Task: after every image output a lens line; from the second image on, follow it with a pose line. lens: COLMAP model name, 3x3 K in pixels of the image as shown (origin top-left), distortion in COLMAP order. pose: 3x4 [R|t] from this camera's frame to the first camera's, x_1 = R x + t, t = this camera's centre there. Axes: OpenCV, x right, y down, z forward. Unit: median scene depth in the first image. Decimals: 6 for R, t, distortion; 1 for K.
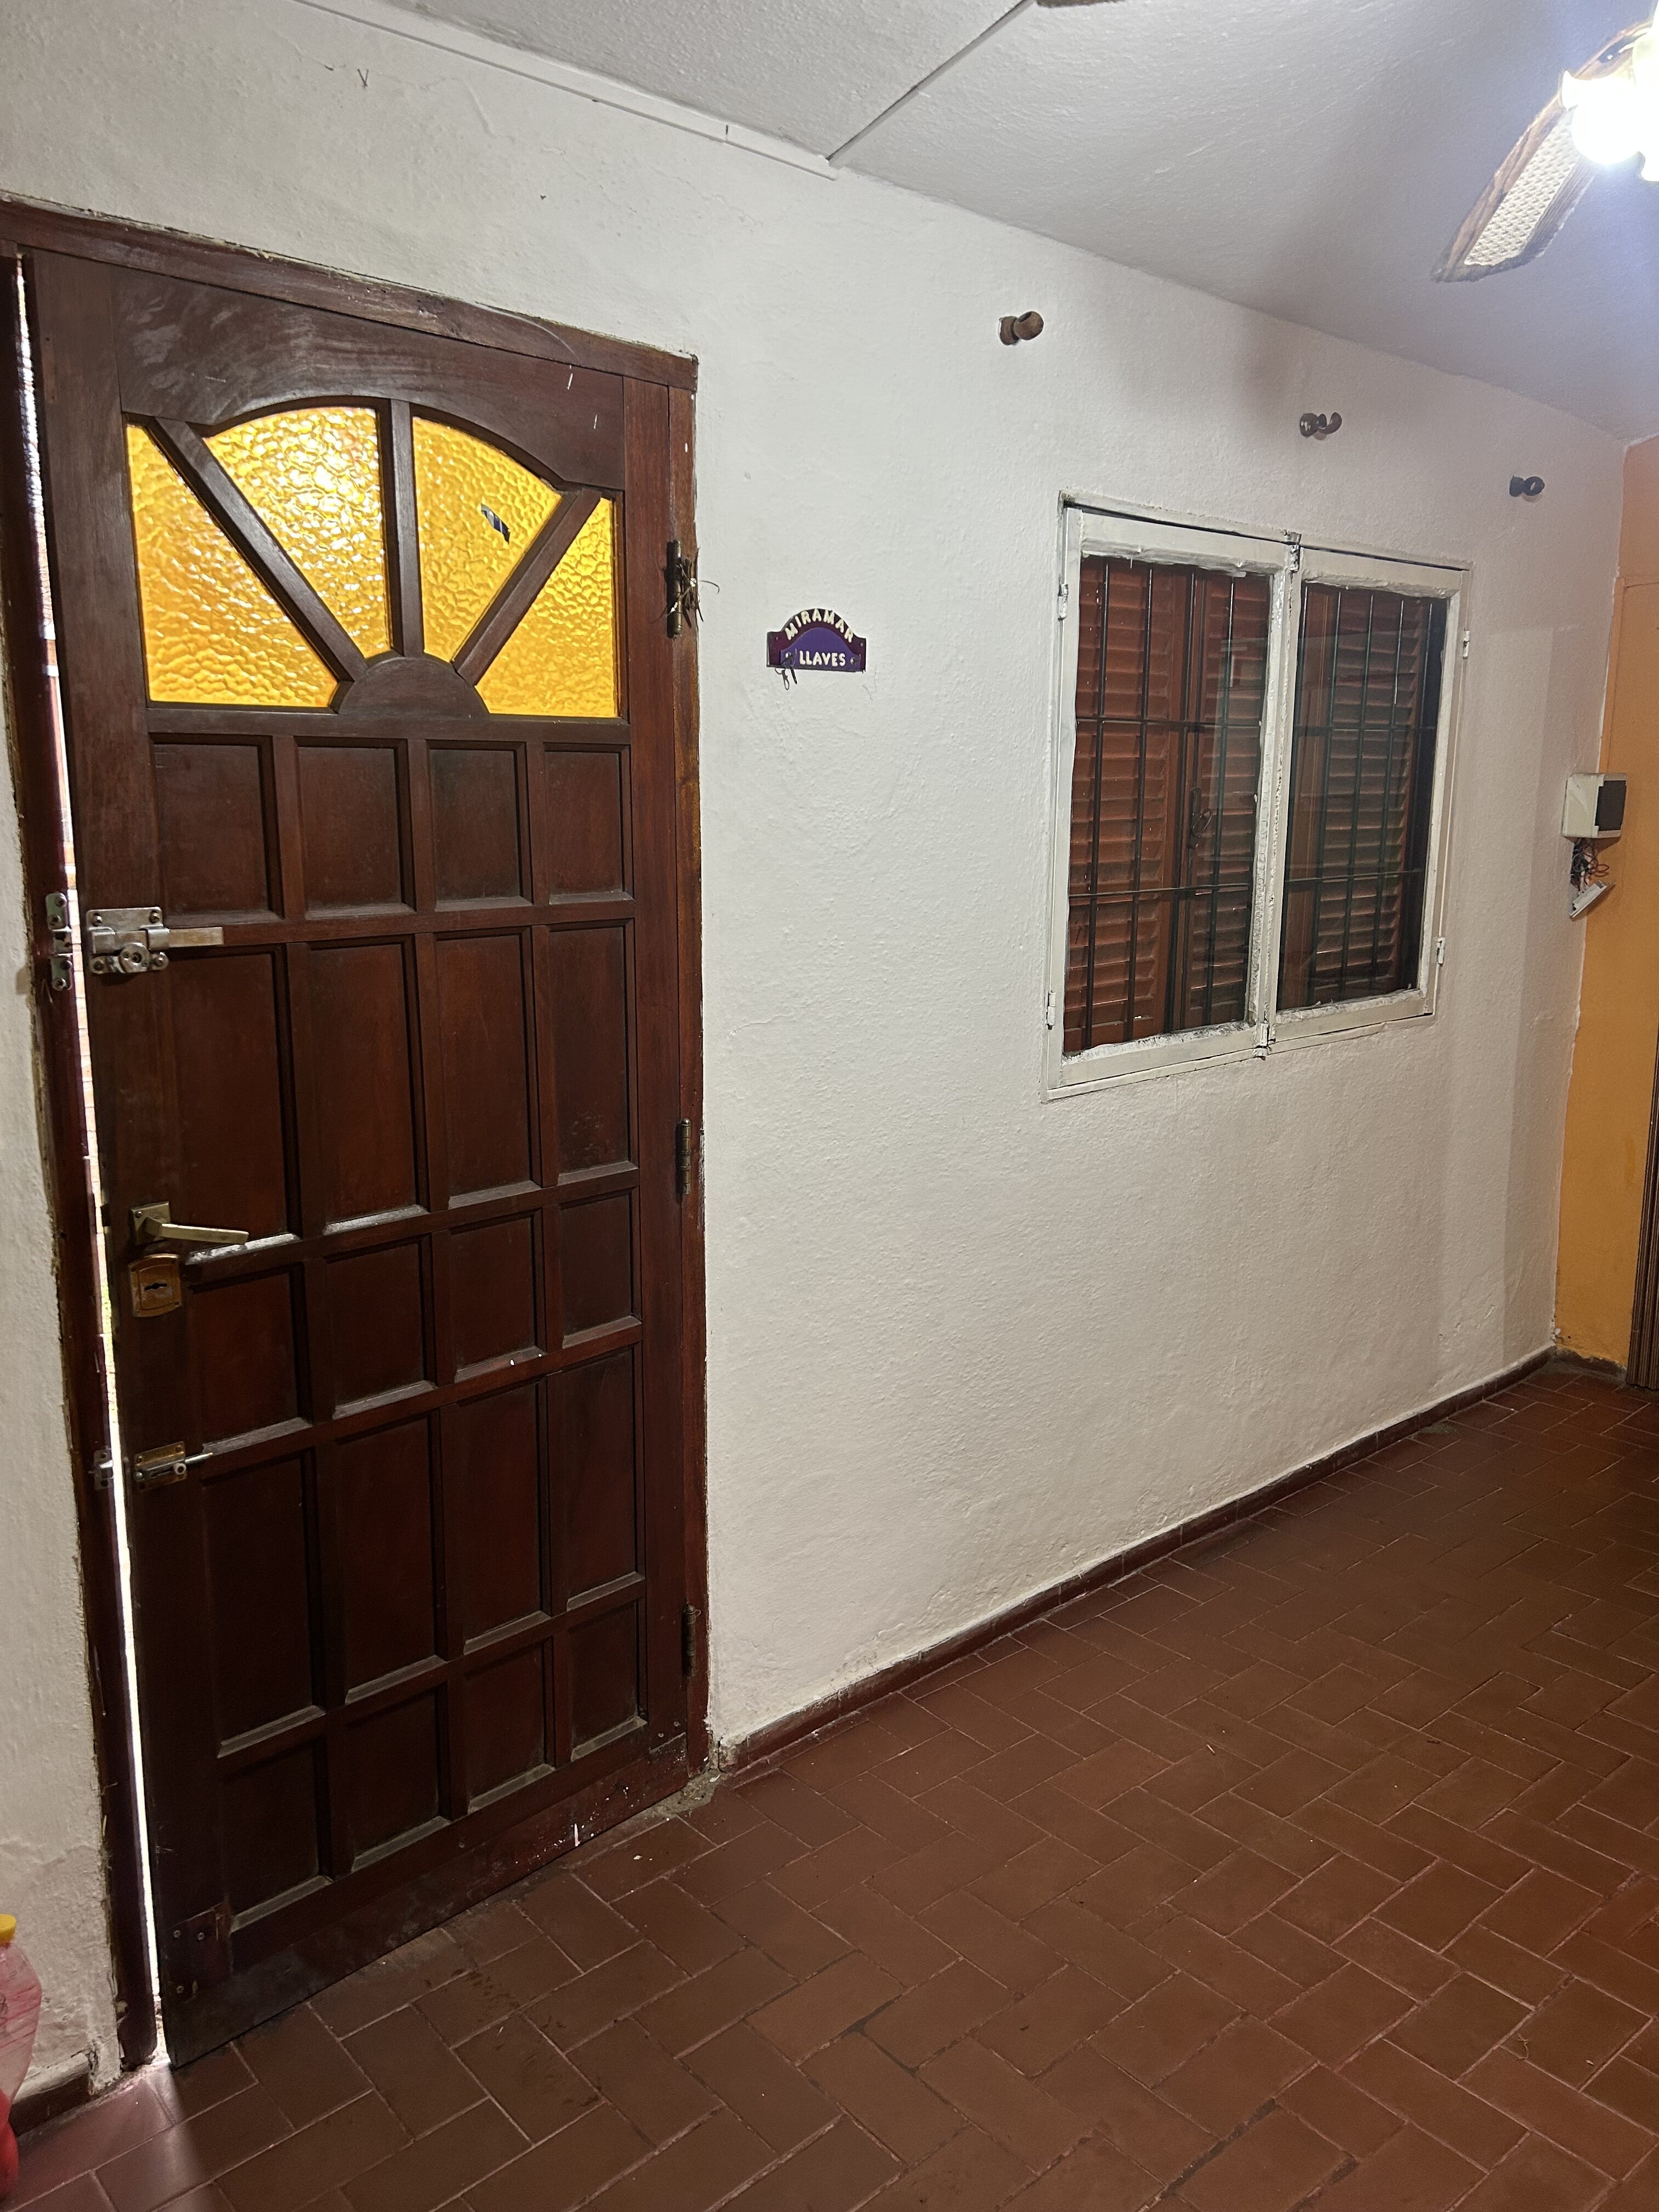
lens RADIAL K [[1641.2, 0, 829.5], [0, 1641.2, 1106.0], [0, 0, 1]] dist [0.001267, 0.002864]
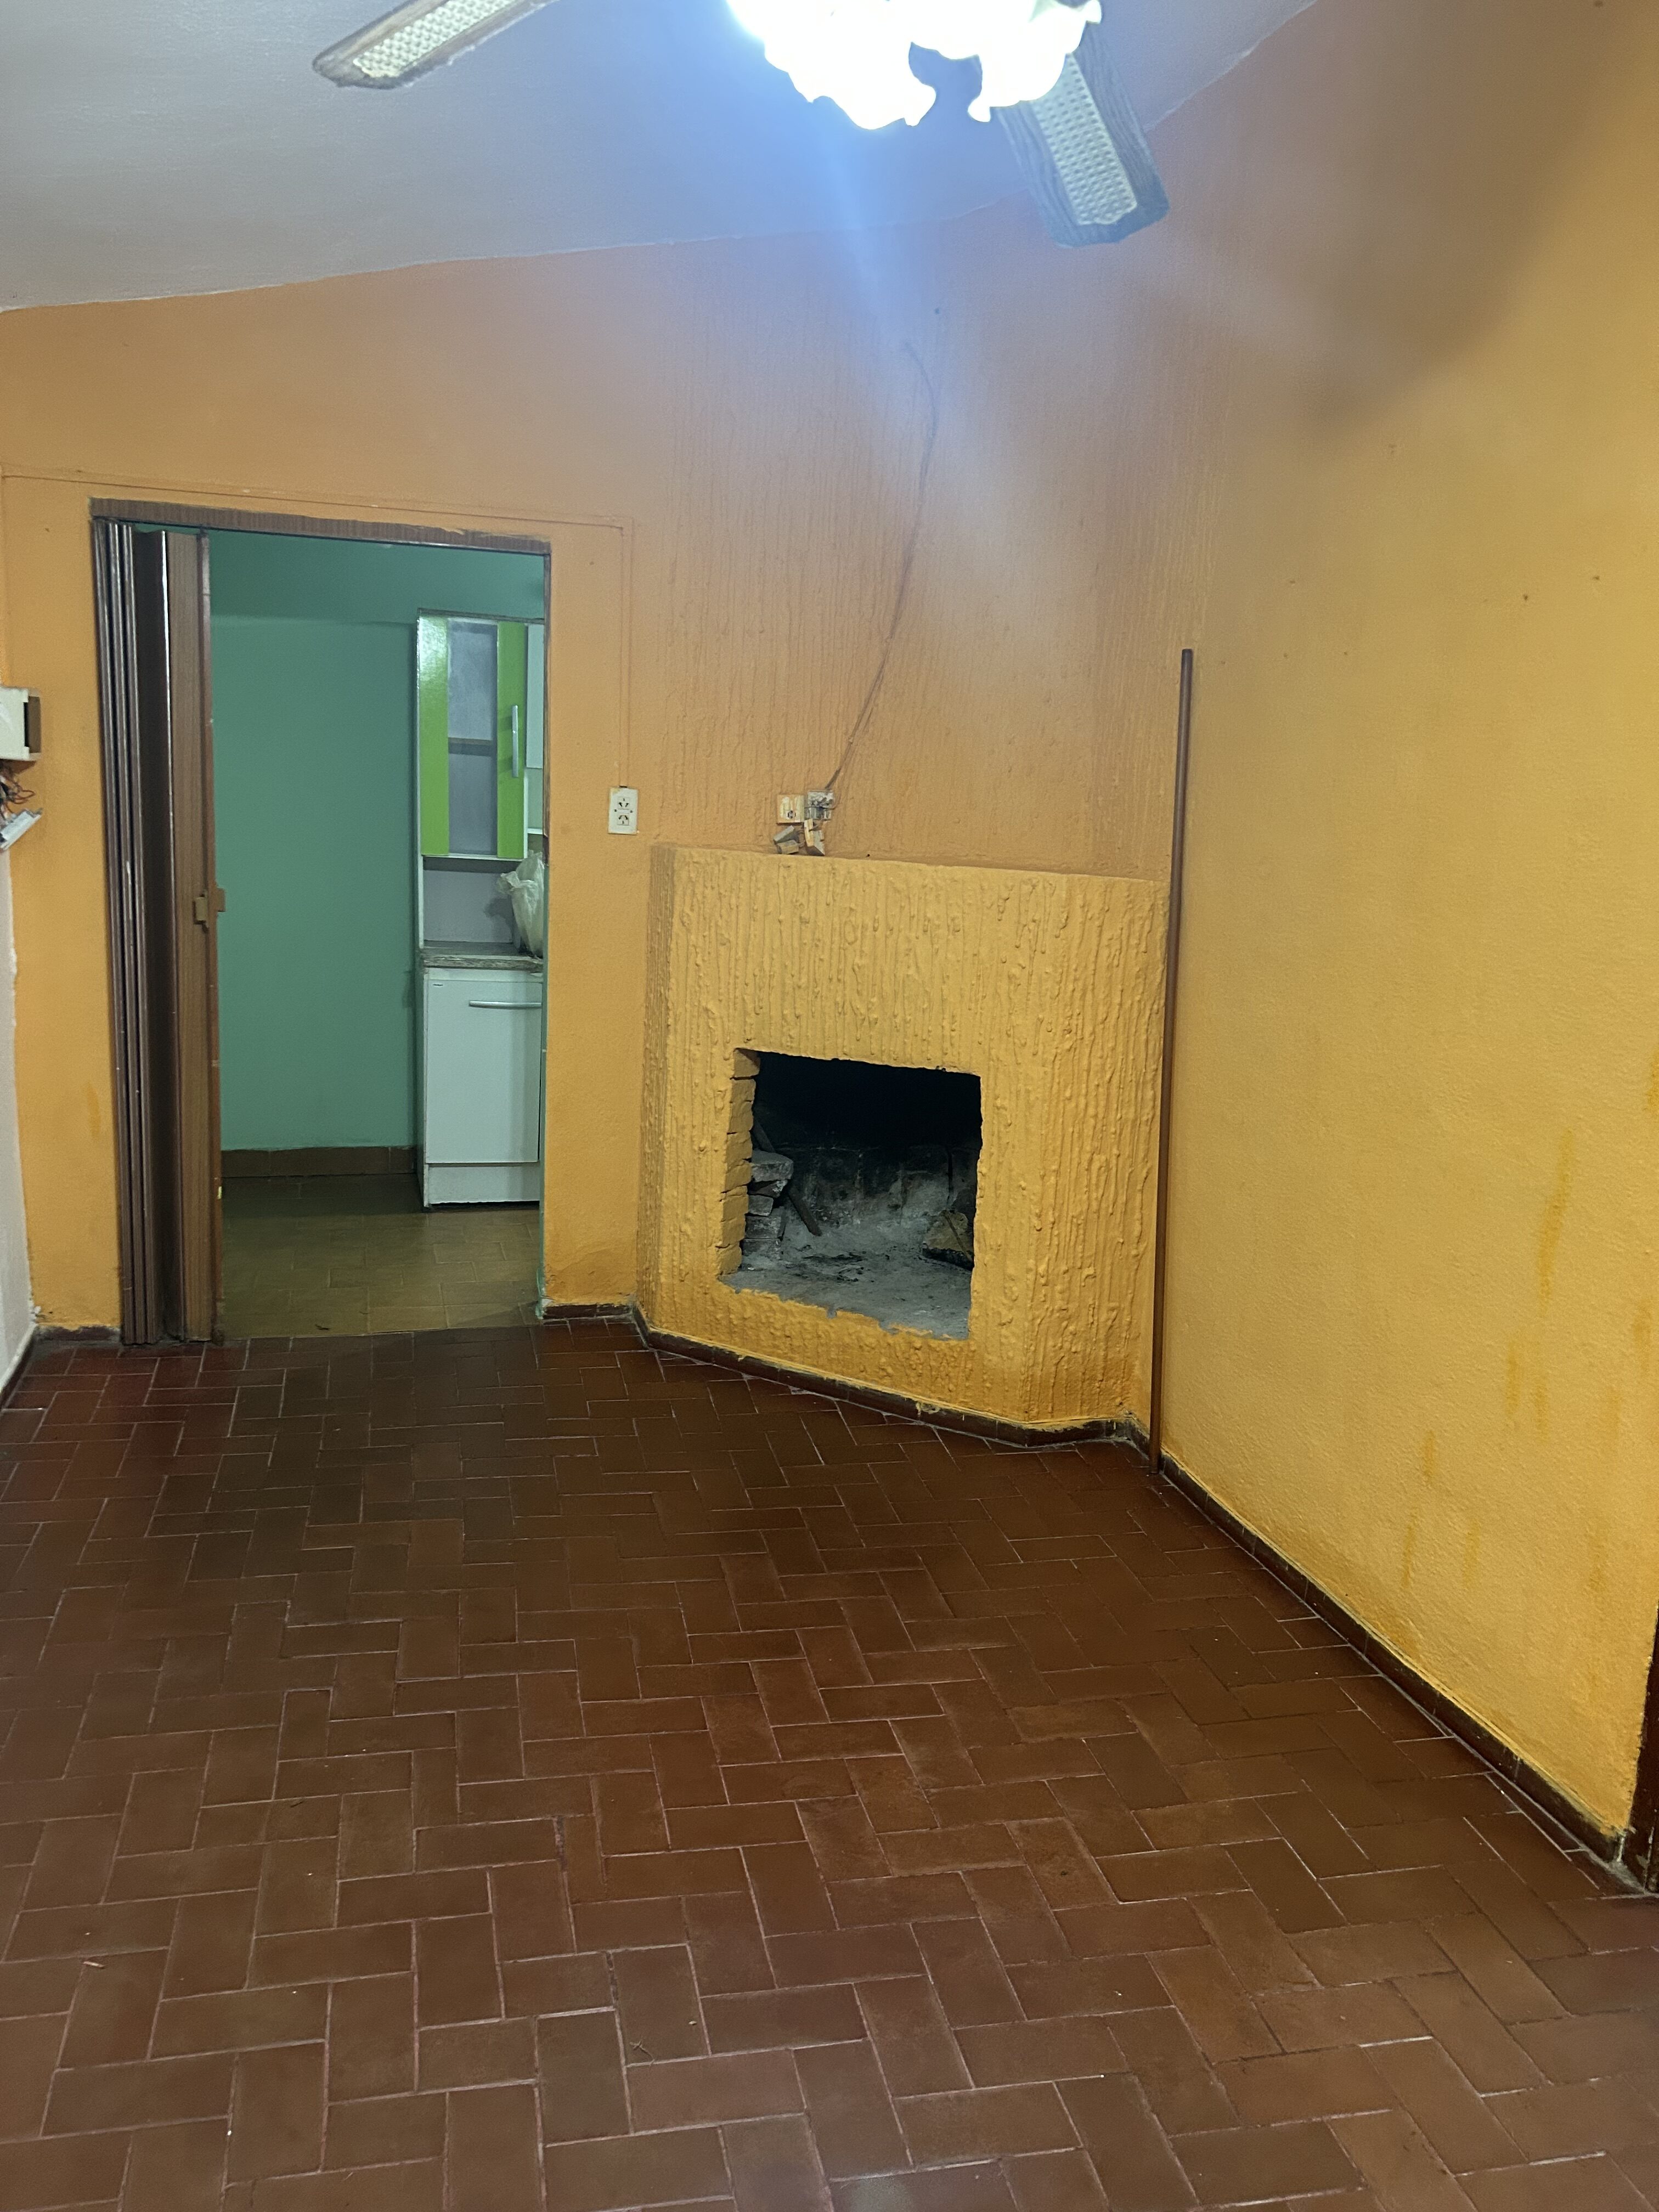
lens RADIAL K [[1641.2, 0, 829.5], [0, 1641.2, 1106.0], [0, 0, 1]] dist [0.001267, 0.002864]
pose [[0.479997, -0.150725, 0.864225, -0.213926], [0.107461, 0.987813, 0.112595, -0.054847], [-0.870663, 0.038825, 0.490345, 0.324871]]
